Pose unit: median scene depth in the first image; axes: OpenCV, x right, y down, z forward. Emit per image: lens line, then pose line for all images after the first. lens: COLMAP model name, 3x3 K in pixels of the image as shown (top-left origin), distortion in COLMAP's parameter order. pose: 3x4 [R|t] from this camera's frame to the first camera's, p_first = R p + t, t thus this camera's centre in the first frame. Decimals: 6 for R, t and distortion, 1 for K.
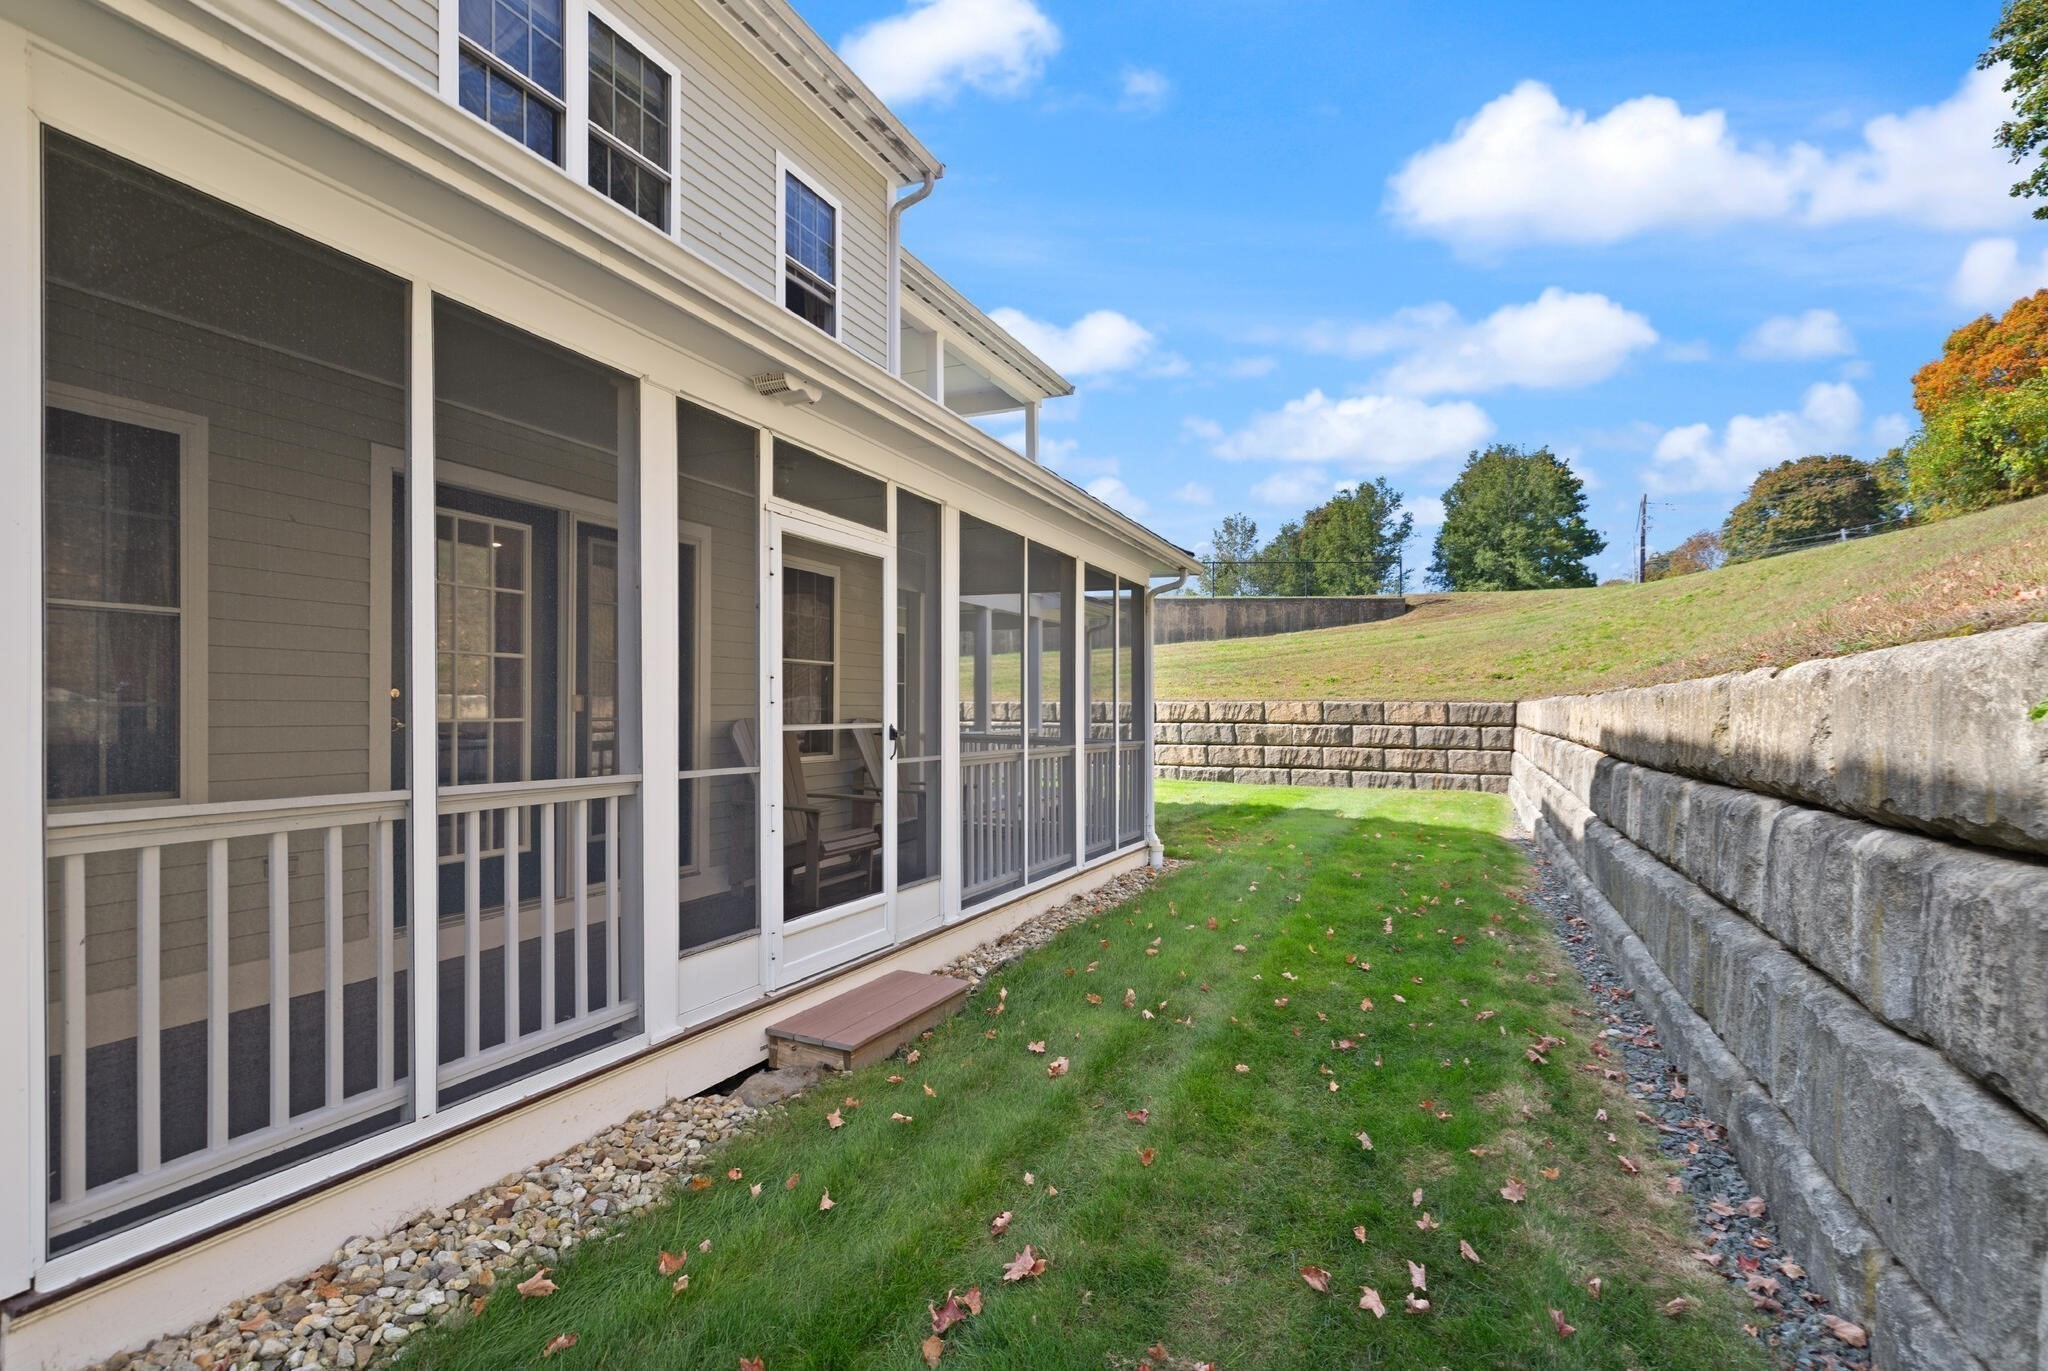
lens RADIAL K [[972.2, 0, 1020.5], [0, 972.2, 747.4], [0, 0, 1]] dist [0.001778, -0.000991]
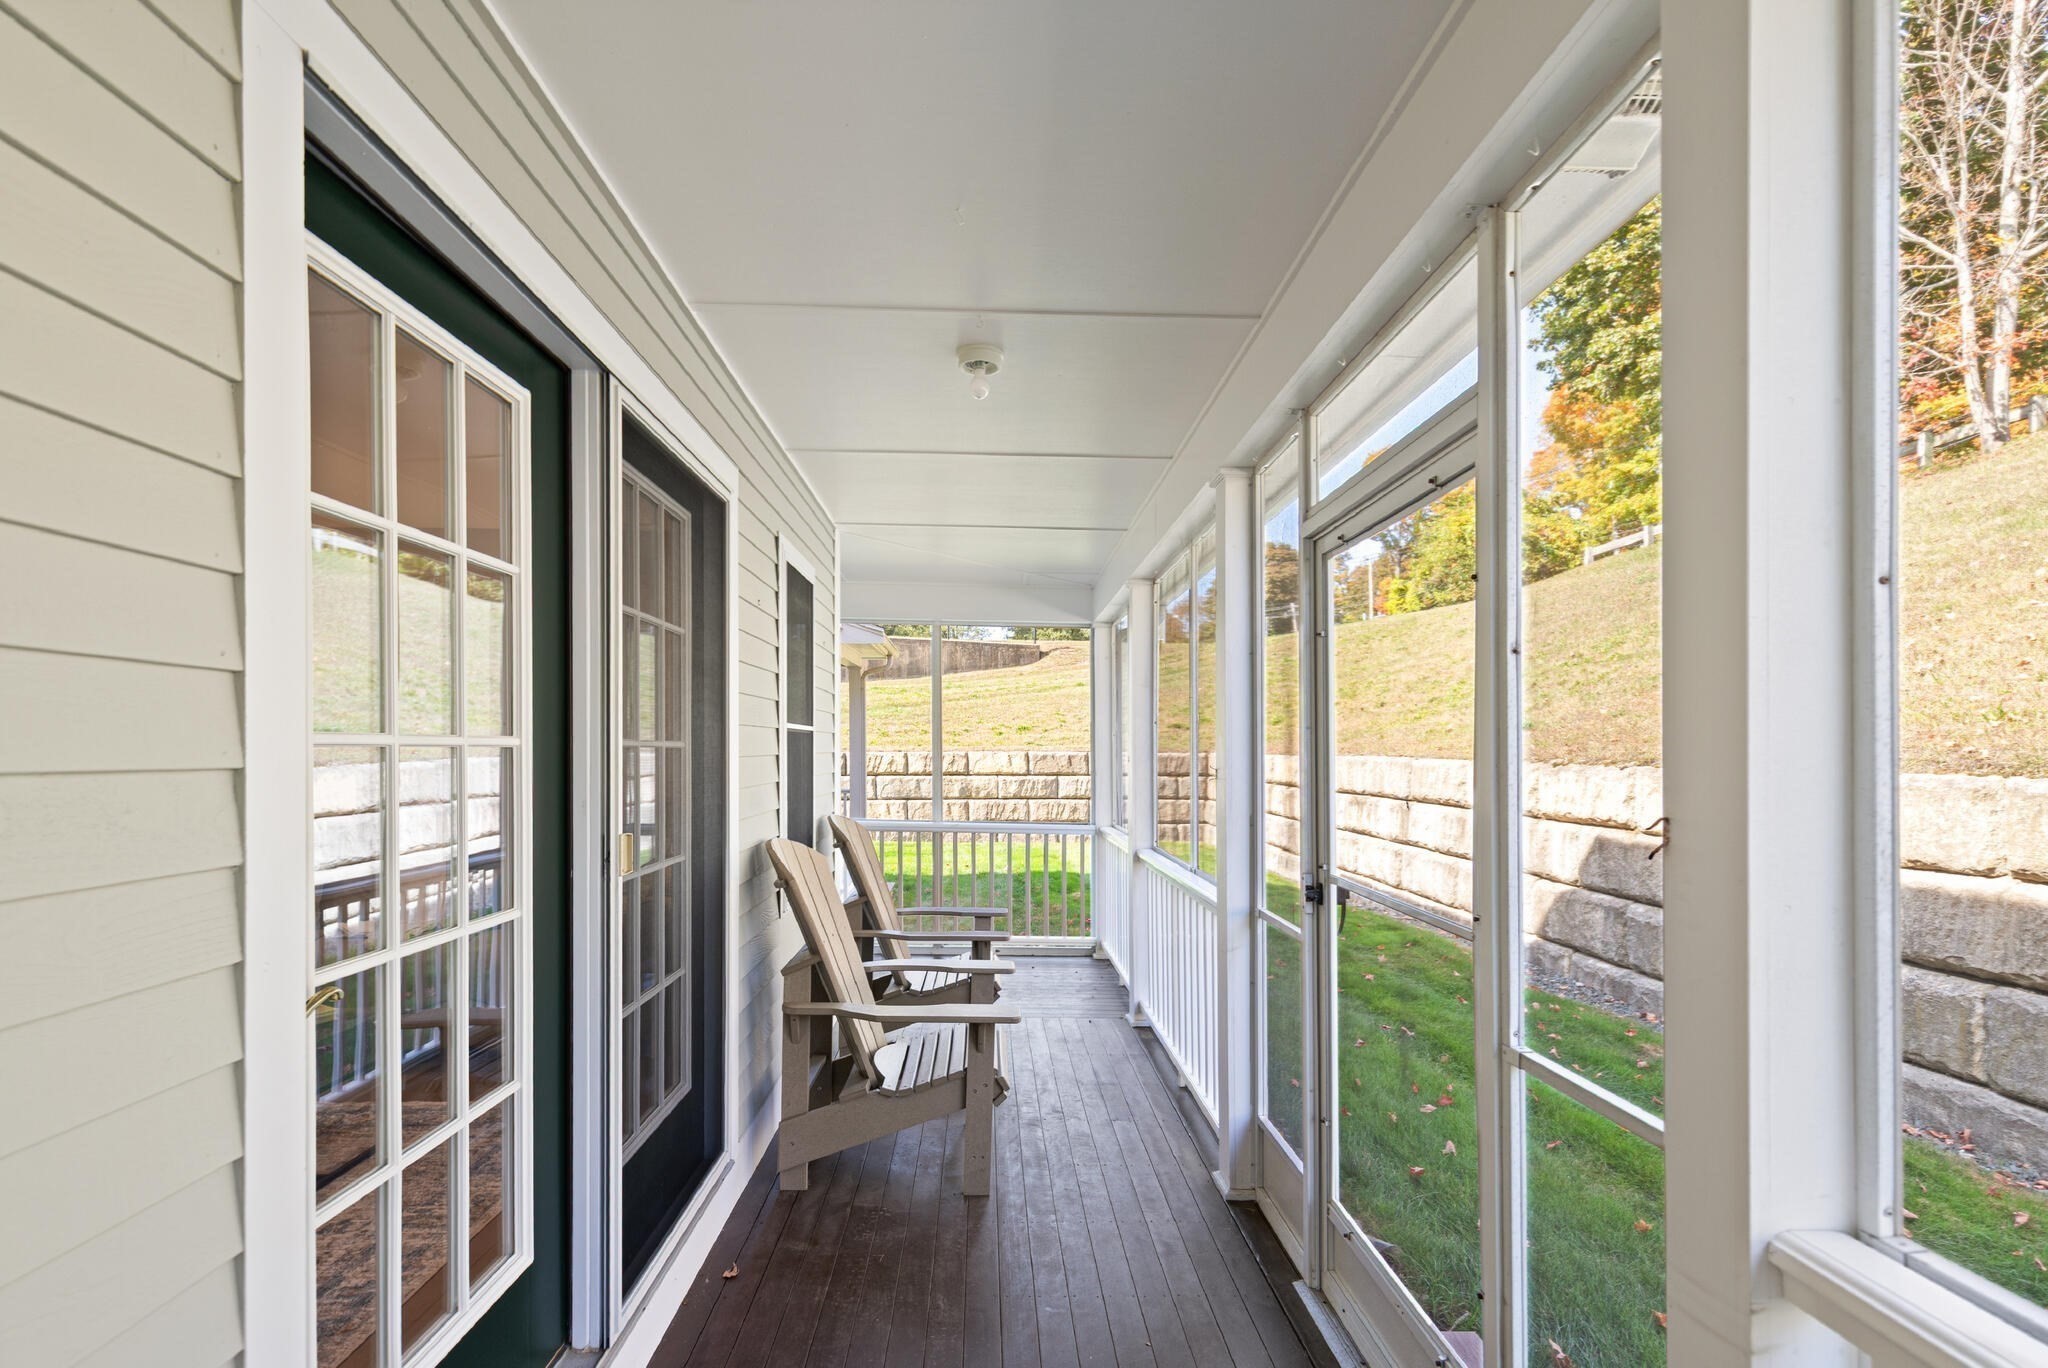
lens RADIAL K [[972.2, 0, 1020.5], [0, 972.2, 745.9], [0, 0, 1]] dist [0.001778, -0.000991]
pose [[0.888895, -0.002983, 0.458101, -0.124054], [0.020209, 0.999261, -0.032708, -0.020834], [-0.457665, 0.038332, 0.888298, 0.149778]]
